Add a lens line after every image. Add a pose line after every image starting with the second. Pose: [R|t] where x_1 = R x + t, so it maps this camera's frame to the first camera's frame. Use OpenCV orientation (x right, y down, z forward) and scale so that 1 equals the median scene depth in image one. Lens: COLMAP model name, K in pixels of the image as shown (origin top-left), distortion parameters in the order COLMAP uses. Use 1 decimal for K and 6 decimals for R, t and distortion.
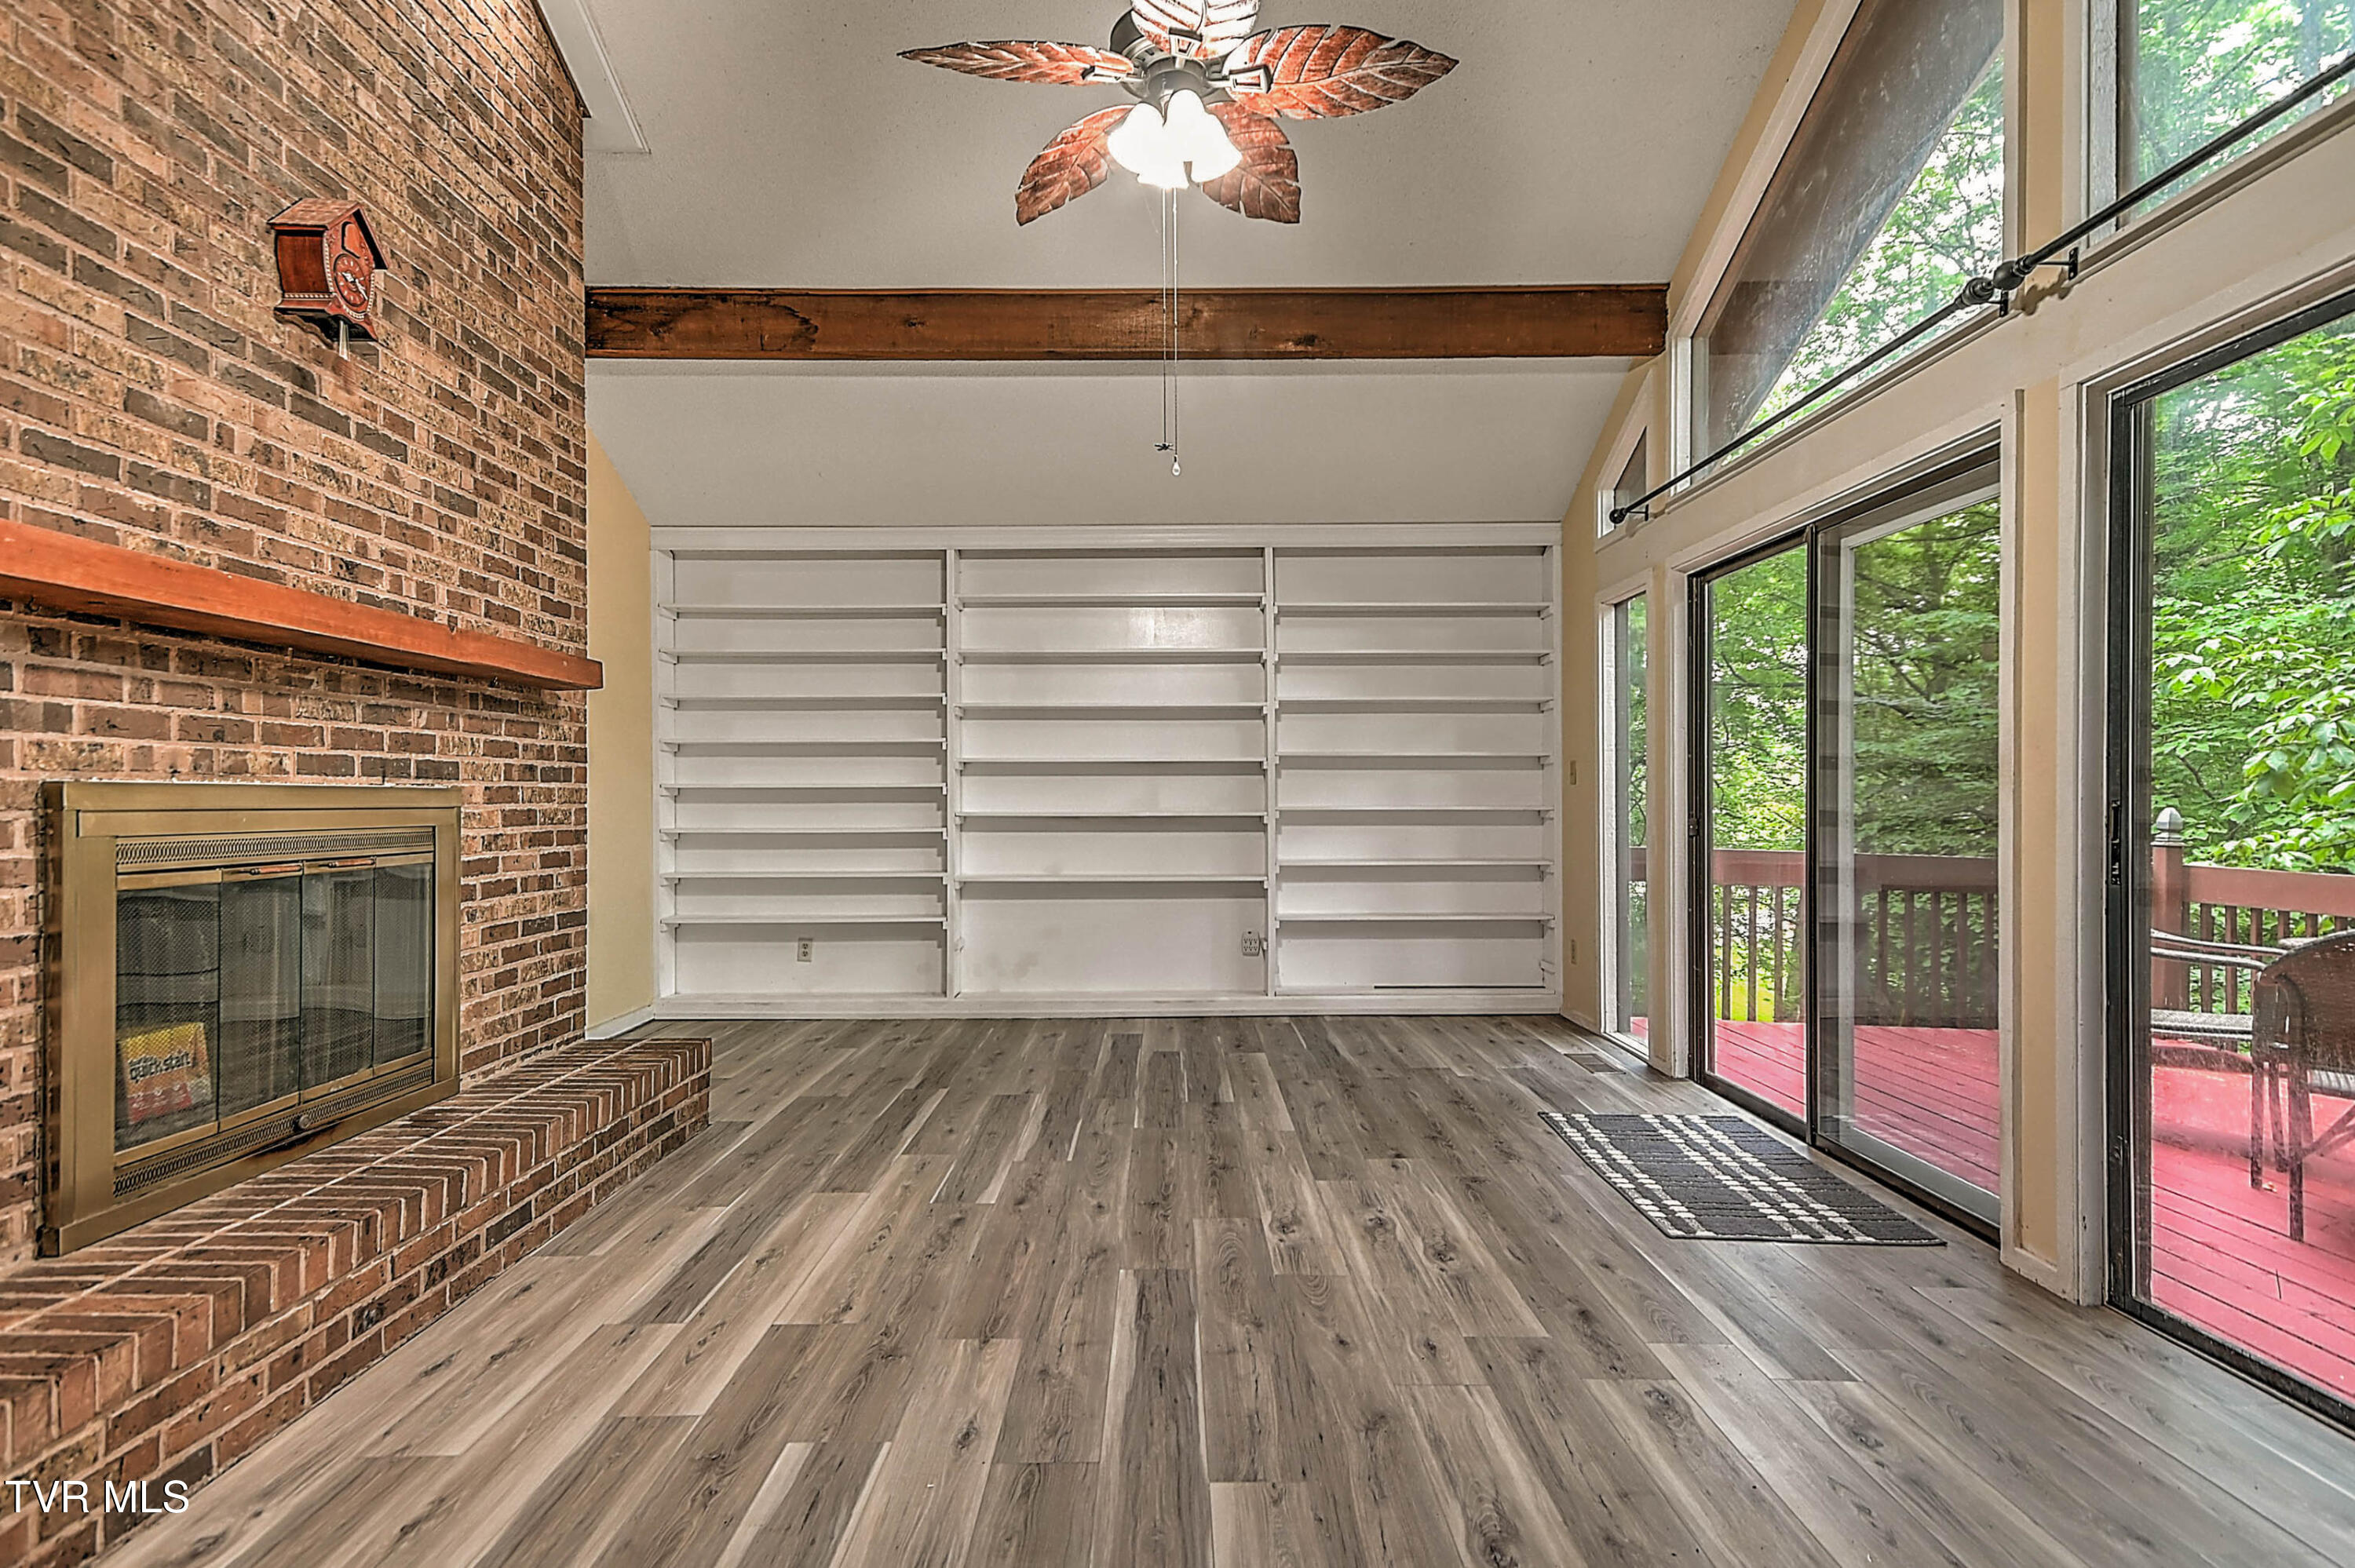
lens RADIAL K [[1231.5, 0, 1167.0], [0, 1231.5, 798.3], [0, 0, 1]] dist [0.025717, 0.000629]
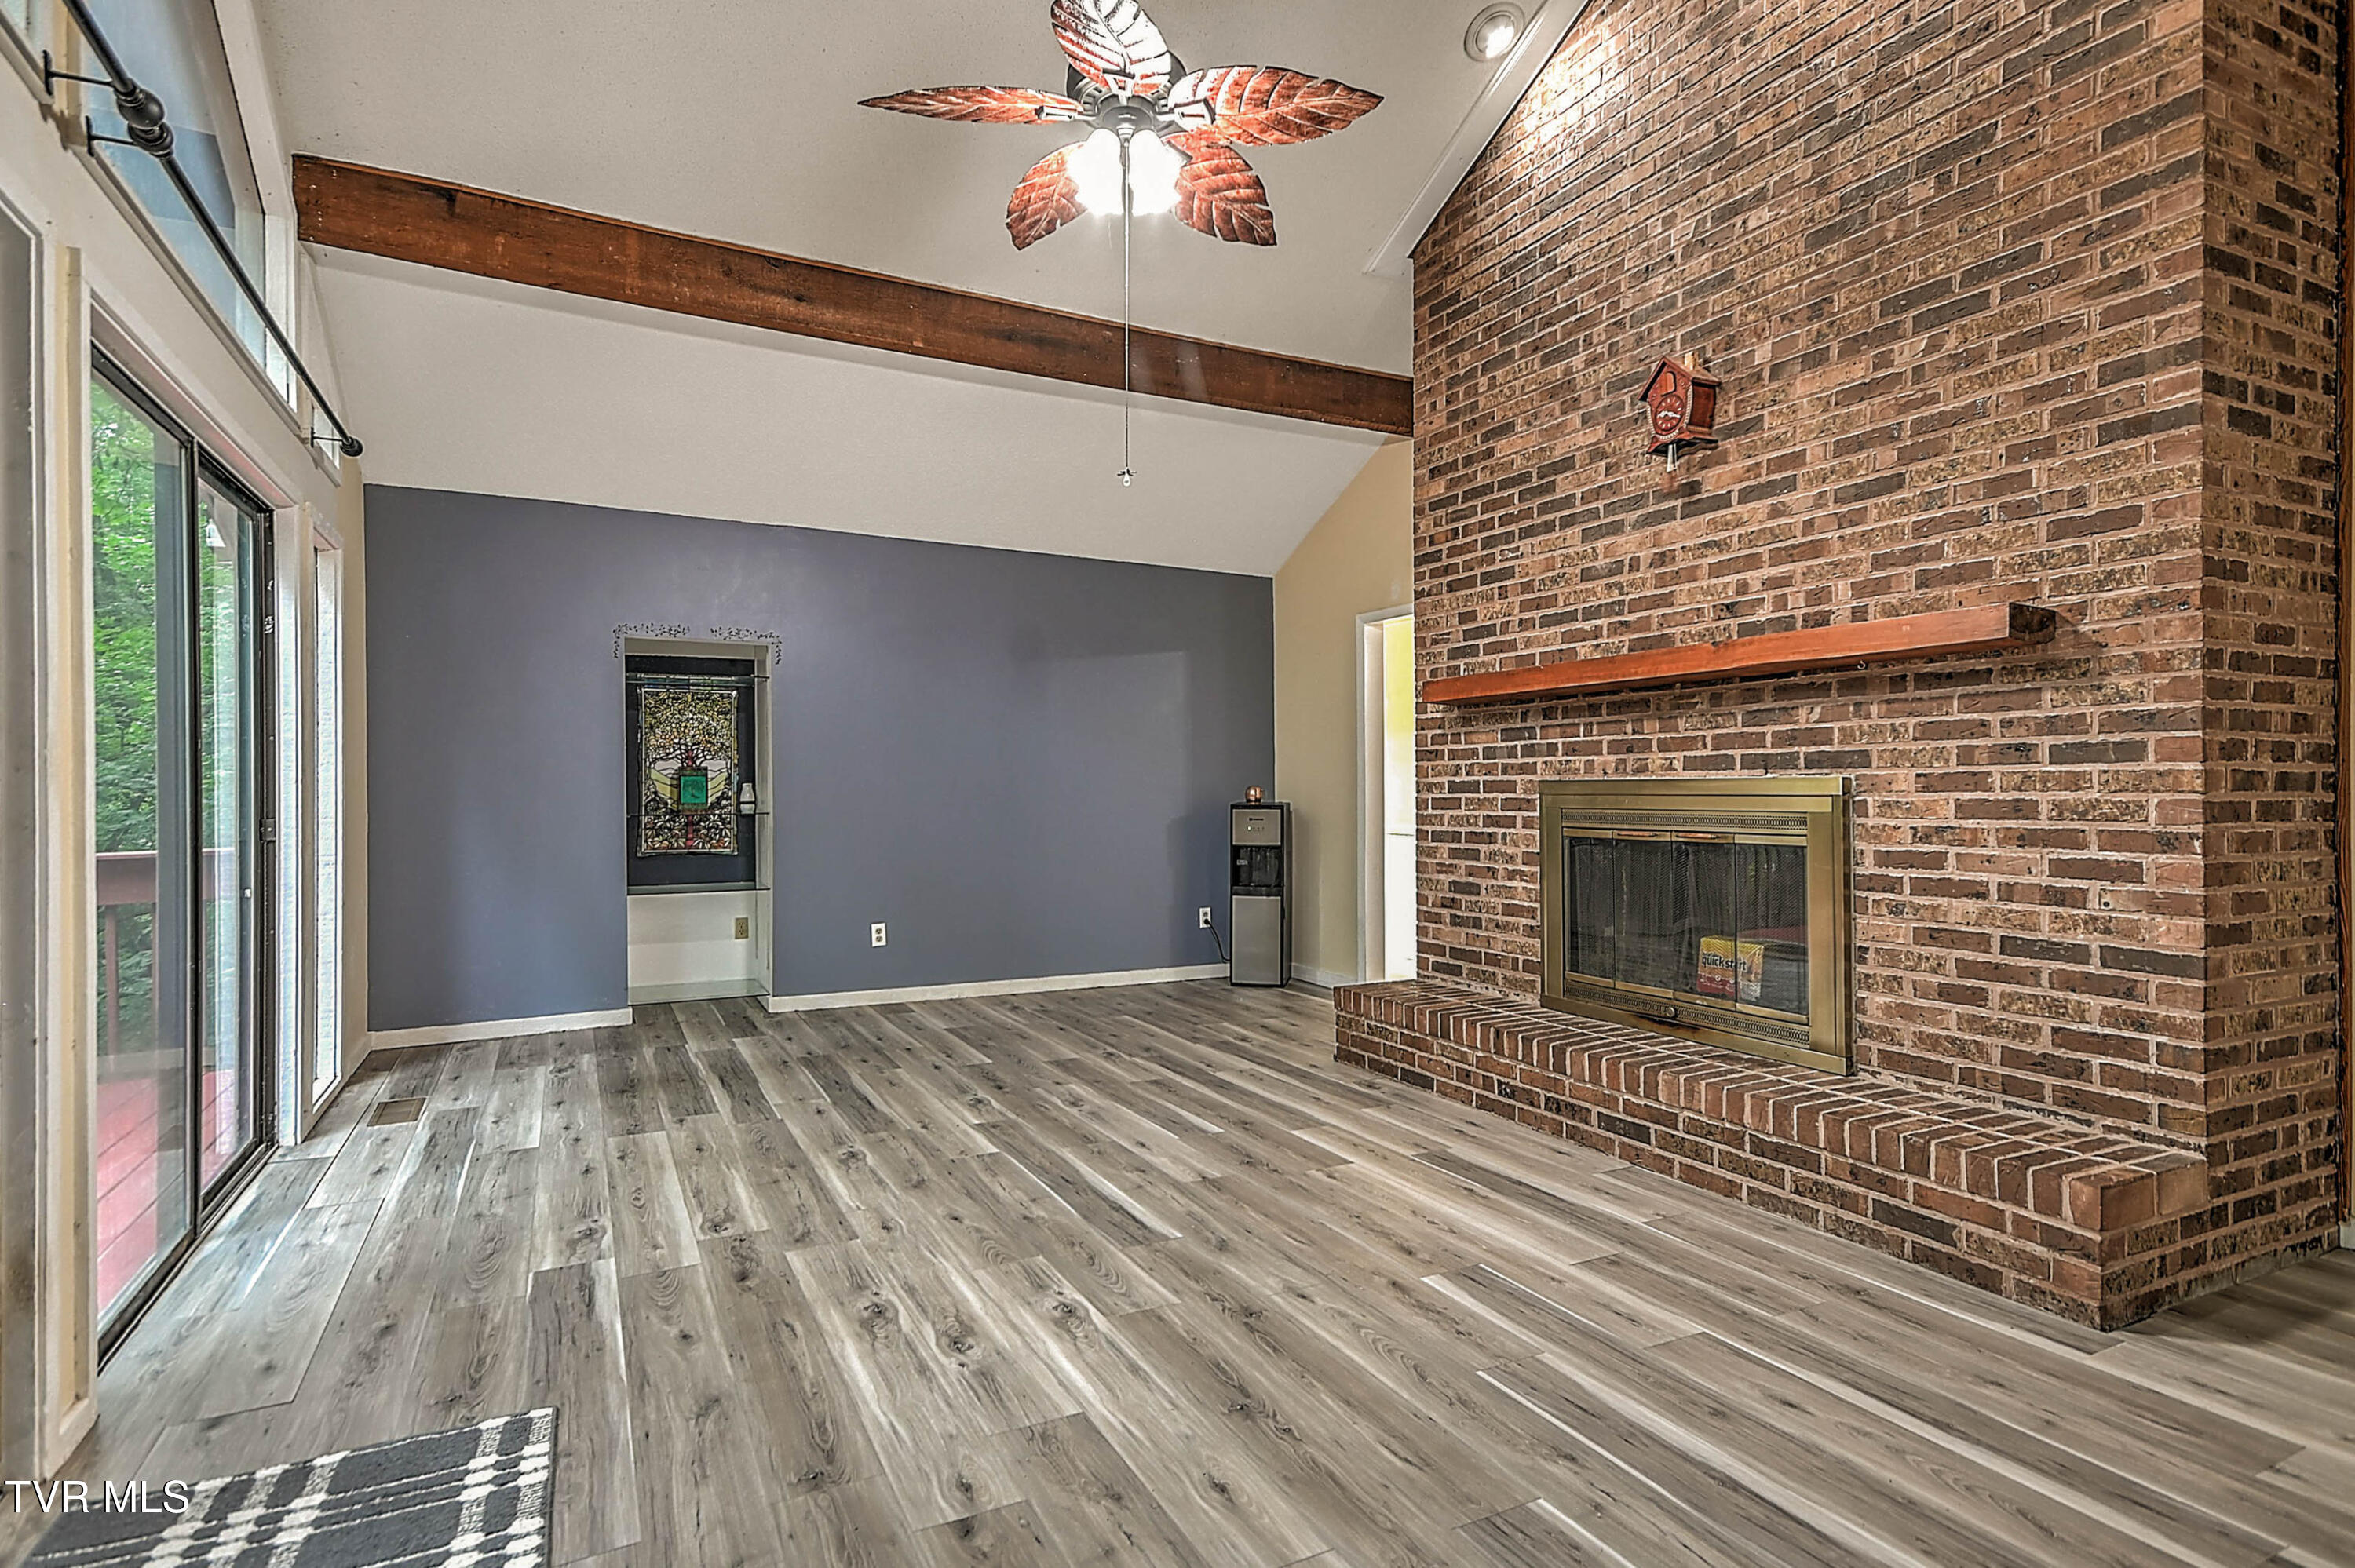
lens RADIAL K [[1231.5, 0, 1174.7], [0, 1231.5, 779.1], [0, 0, 1]] dist [0.025717, 0.000629]
pose [[-0.897705, 0.000842, -0.440596, 0.397209], [0.005617, 0.999939, -0.009535, 0.000451], [0.440561, -0.011034, -0.897655, 1.786787]]
